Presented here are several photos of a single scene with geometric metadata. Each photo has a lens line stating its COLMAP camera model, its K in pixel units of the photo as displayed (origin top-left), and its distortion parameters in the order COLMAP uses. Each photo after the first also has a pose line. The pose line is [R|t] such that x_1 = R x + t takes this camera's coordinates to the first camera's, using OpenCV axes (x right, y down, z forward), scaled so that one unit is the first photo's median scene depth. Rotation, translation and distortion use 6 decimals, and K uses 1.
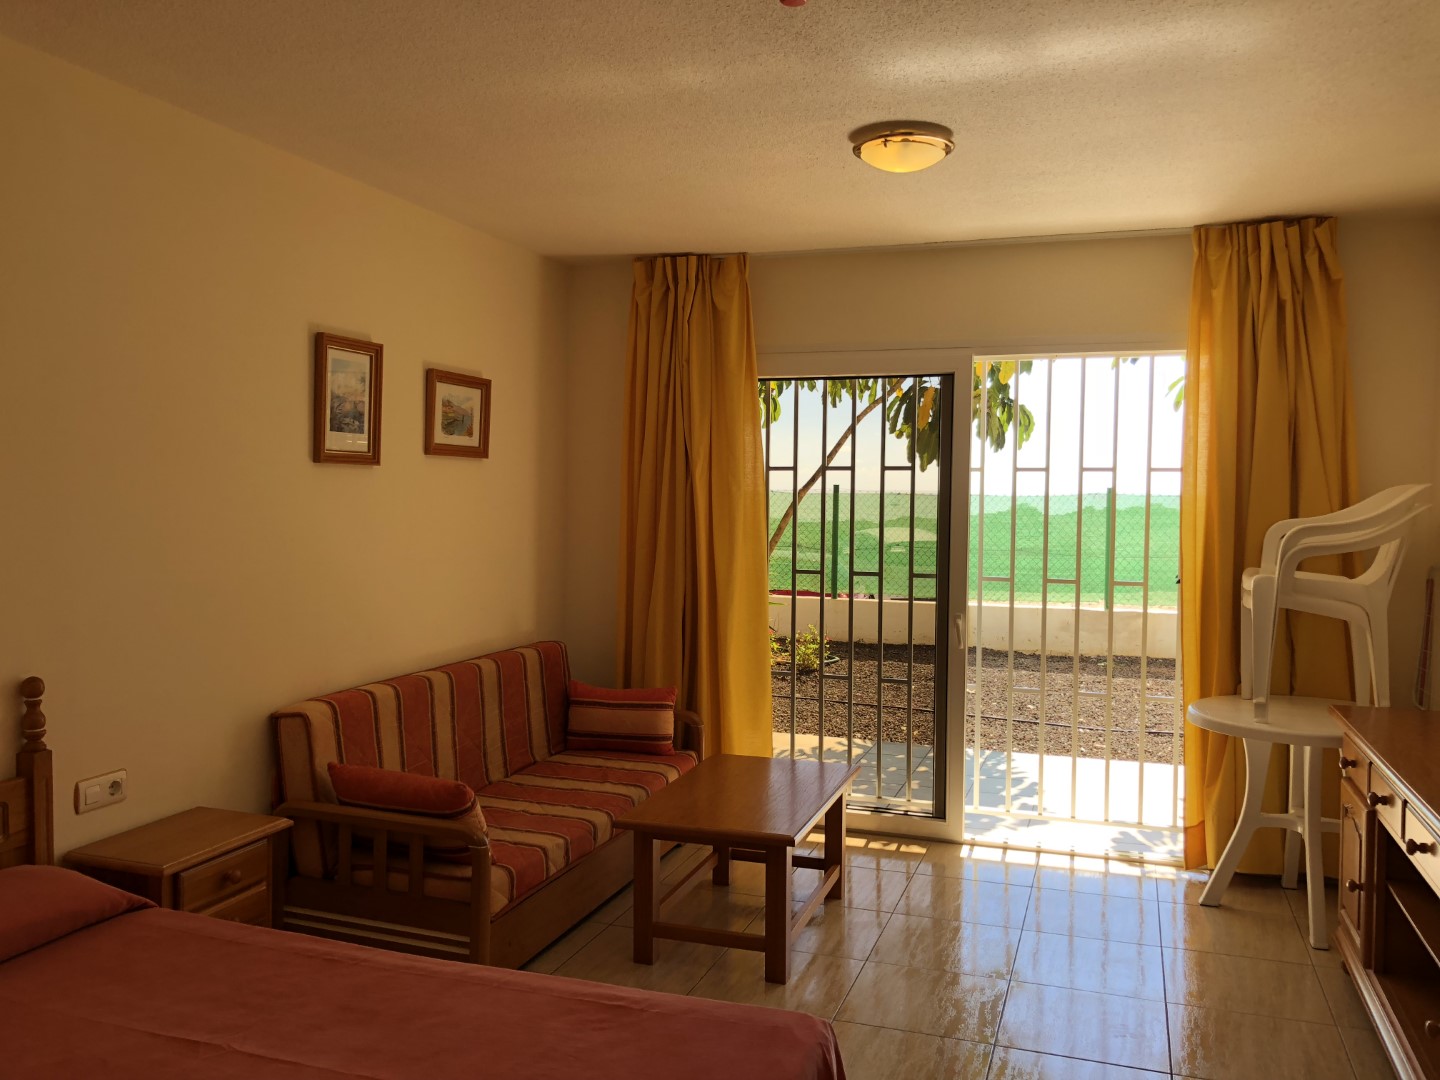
lens RADIAL K [[1211.5, 0, 720.0], [0, 1211.5, 540.0], [0, 0, 1]] dist [0.057632, -0.113562]
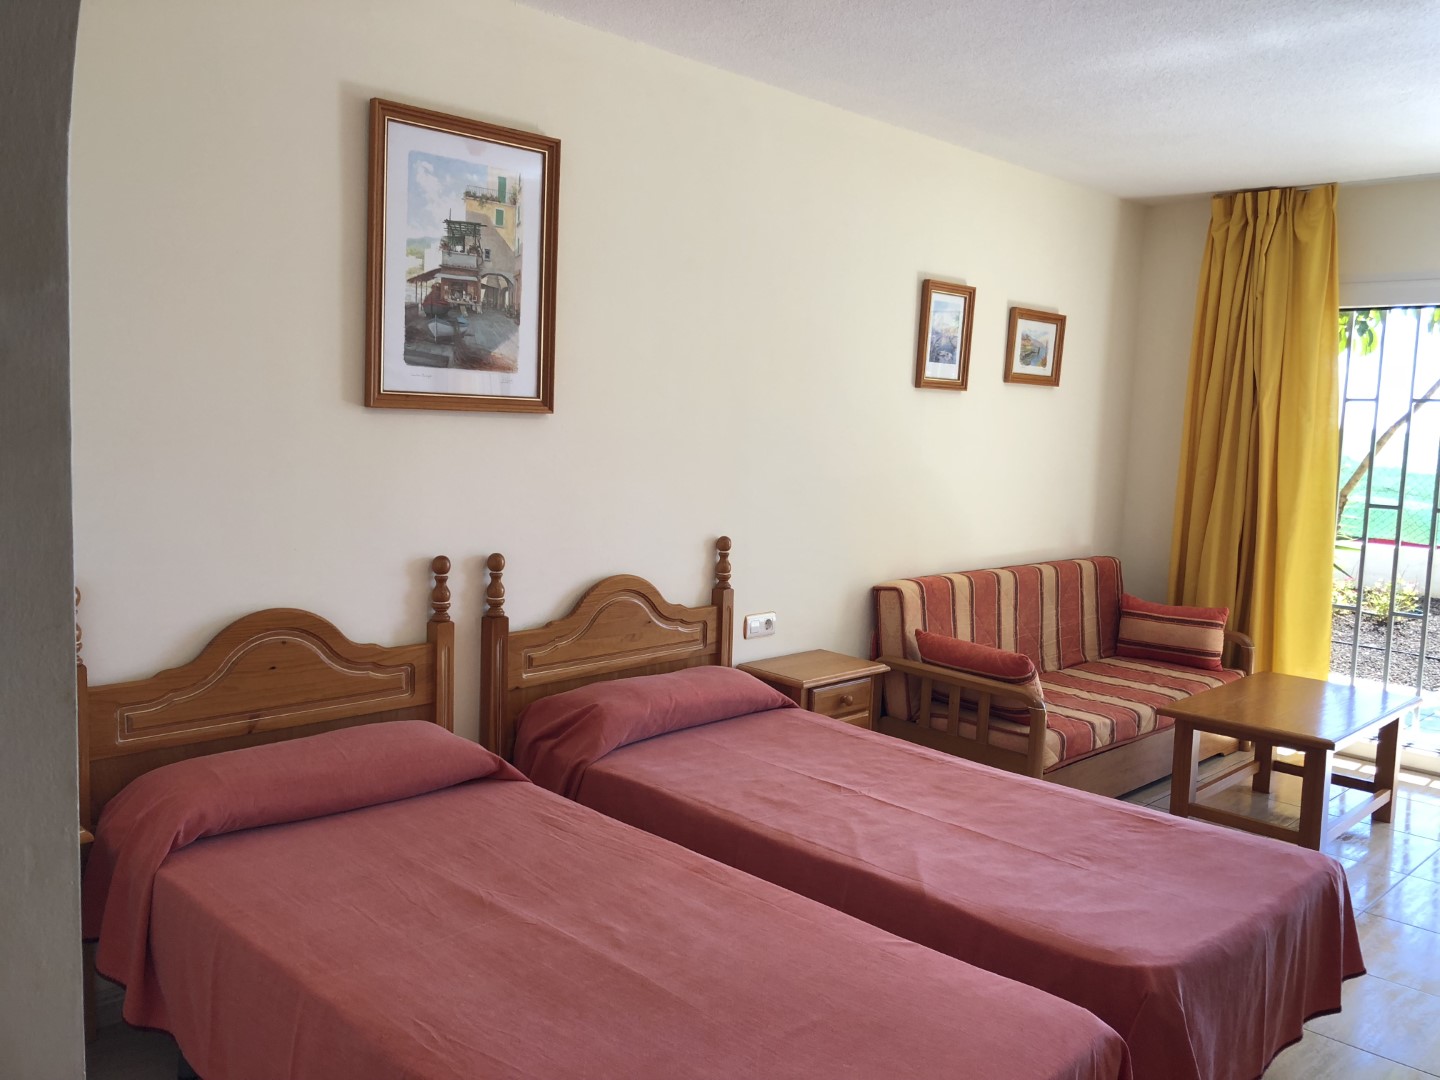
lens RADIAL K [[1211.5, 0, 720.0], [0, 1211.5, 540.0], [0, 0, 1]] dist [0.057632, -0.113562]
pose [[0.901209, 0.064111, -0.428616, 0.019337], [-0.042313, 0.997289, 0.060204, 0.021737], [0.431314, -0.036120, 0.901479, -0.169427]]
